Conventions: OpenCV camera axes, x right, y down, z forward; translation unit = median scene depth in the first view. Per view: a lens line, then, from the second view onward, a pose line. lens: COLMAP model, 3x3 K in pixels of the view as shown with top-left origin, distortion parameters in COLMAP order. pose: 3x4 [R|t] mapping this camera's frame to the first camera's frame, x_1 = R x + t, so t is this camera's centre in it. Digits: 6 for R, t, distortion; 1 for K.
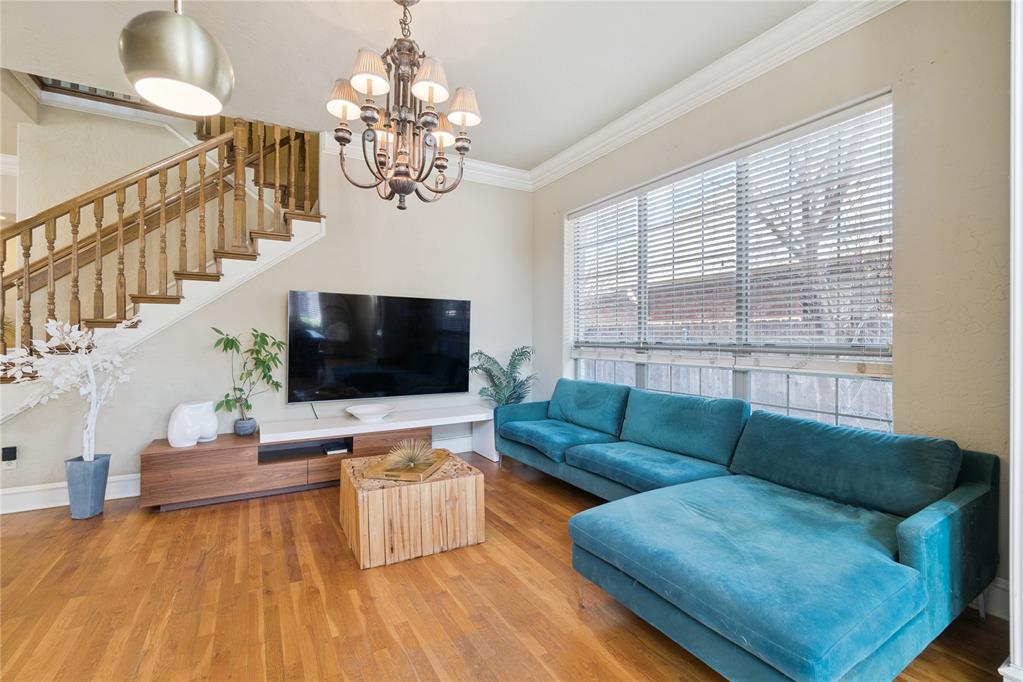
lens RADIAL K [[439.1, 0, 510.0], [0, 439.1, 337.0], [0, 0, 1]] dist [-0.007145, 0.002748]
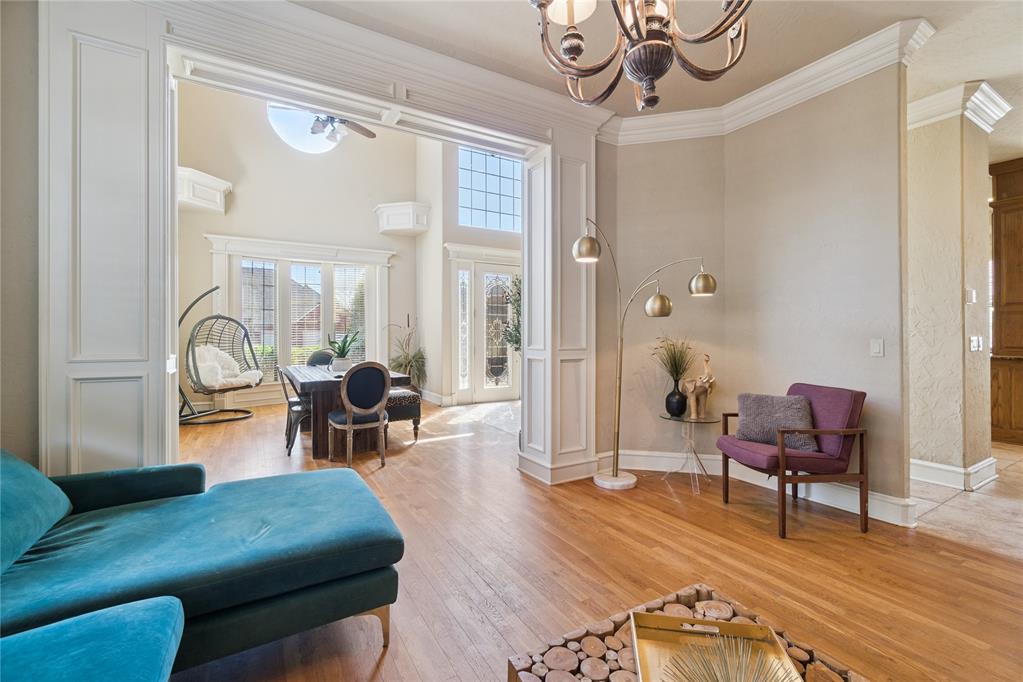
lens RADIAL K [[439.1, 0, 515.2], [0, 439.1, 336.7], [0, 0, 1]] dist [-0.007145, 0.002748]
pose [[-0.999920, 0.001850, -0.012500, -0.045667], [0.001876, 0.999996, -0.002038, 0.004129], [0.012496, -0.002061, -0.999920, 1.046620]]
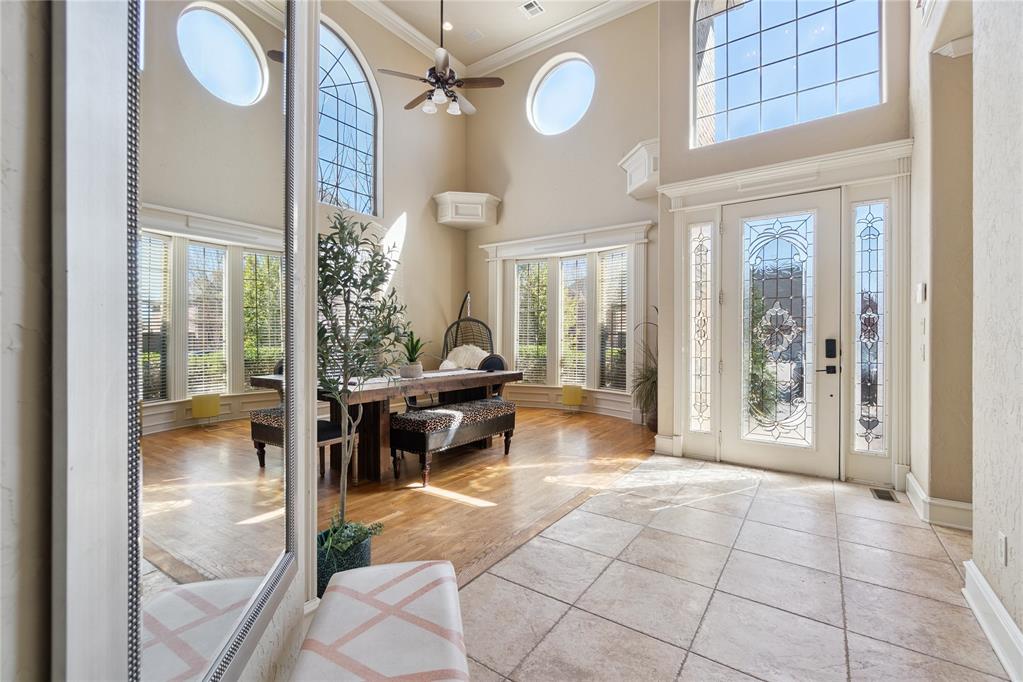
lens RADIAL K [[439.1, 0, 513.2], [0, 439.1, 333.4], [0, 0, 1]] dist [-0.007145, 0.002748]
pose [[-0.411779, 0.002021, 0.911282, -0.753018], [-0.010879, 0.999915, -0.007133, -0.005650], [-0.911219, -0.012851, -0.411722, -0.159651]]
